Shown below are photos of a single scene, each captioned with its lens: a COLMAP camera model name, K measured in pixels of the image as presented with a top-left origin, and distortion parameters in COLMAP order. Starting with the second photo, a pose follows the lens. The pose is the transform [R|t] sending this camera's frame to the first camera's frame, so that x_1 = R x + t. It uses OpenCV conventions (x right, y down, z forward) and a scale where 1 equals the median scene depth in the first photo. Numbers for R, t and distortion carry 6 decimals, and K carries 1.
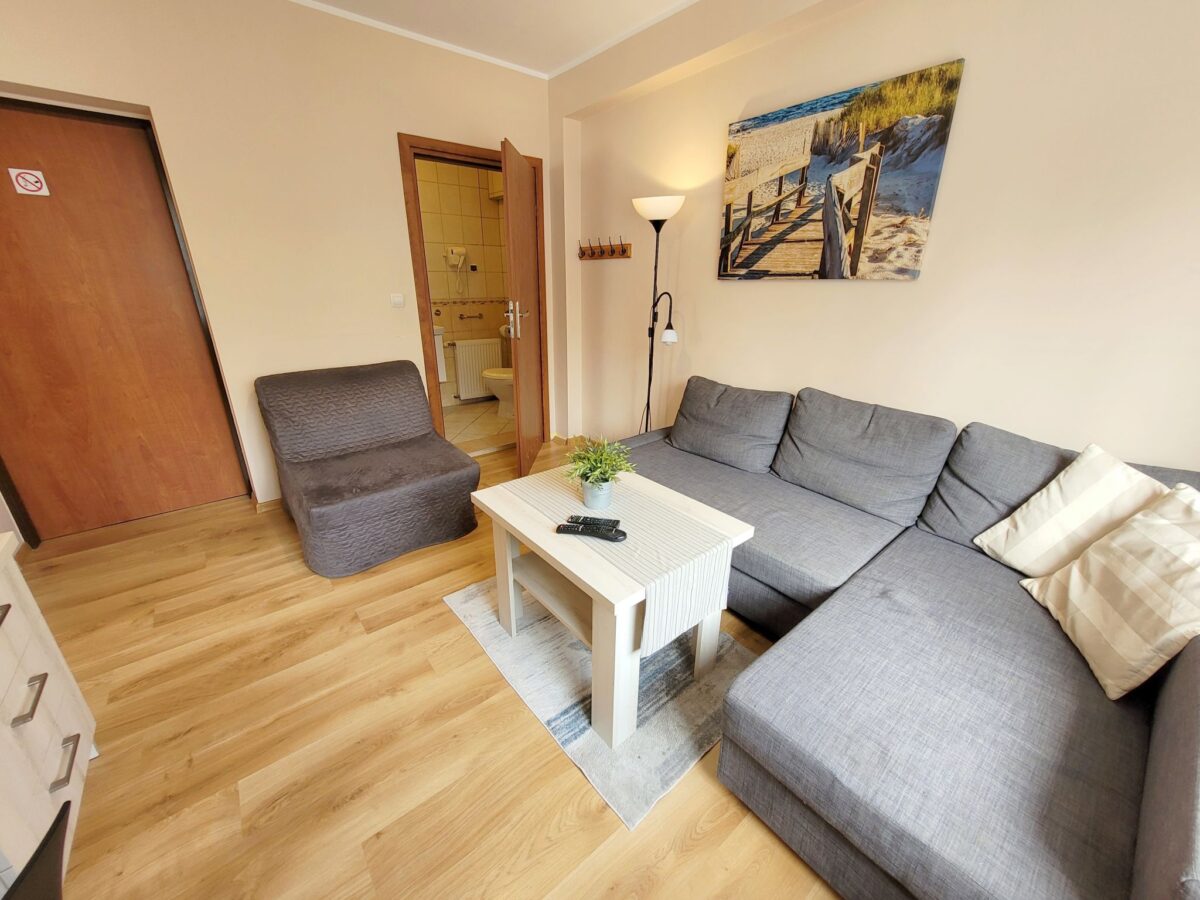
lens RADIAL K [[473.0, 0, 600.0], [0, 473.0, 450.0], [0, 0, 1]] dist [0.006018, -0.000044]
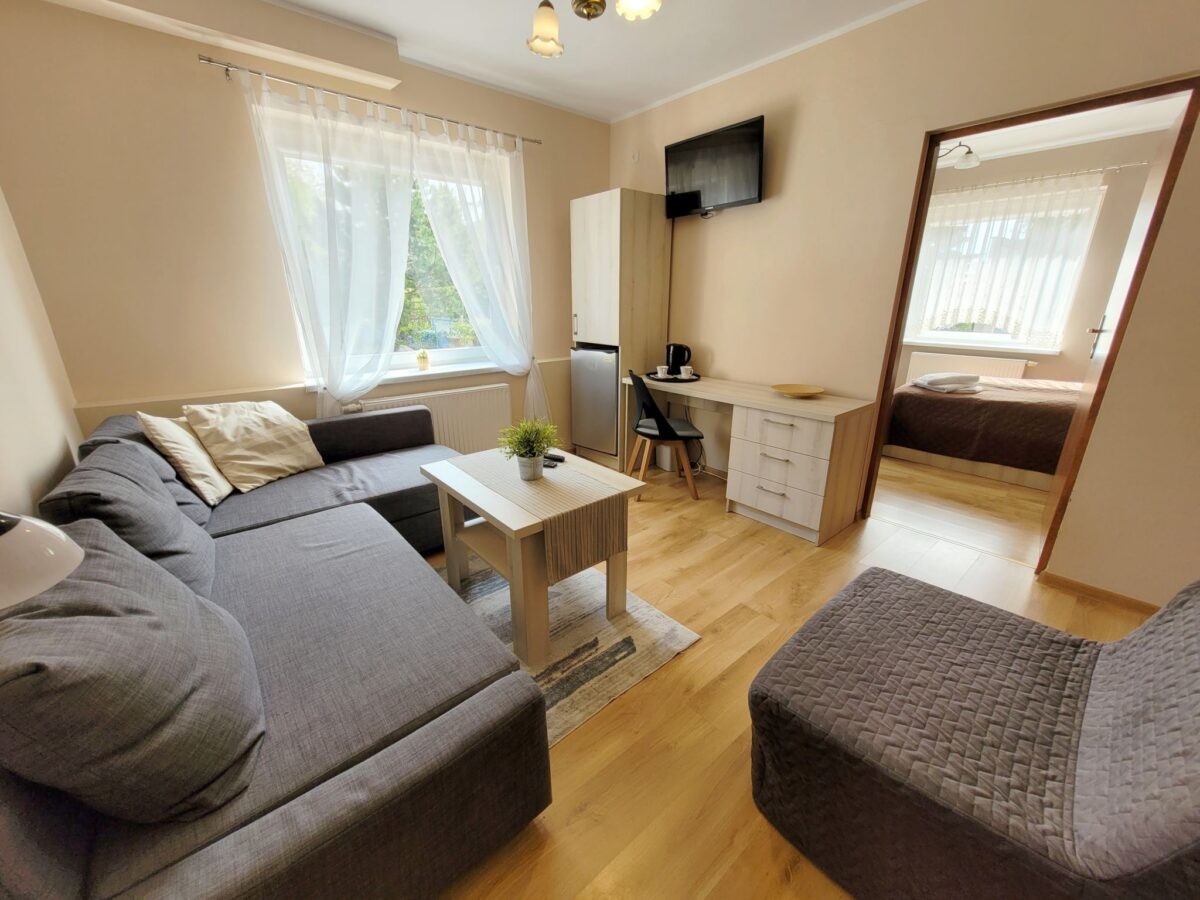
lens RADIAL K [[473.0, 0, 600.0], [0, 473.0, 450.0], [0, 0, 1]] dist [0.006018, -0.000044]
pose [[-0.999833, -0.001659, -0.018215, -0.169205], [-0.012591, 0.784795, 0.619628, -0.725963], [0.013267, 0.619754, -0.784684, 2.053755]]
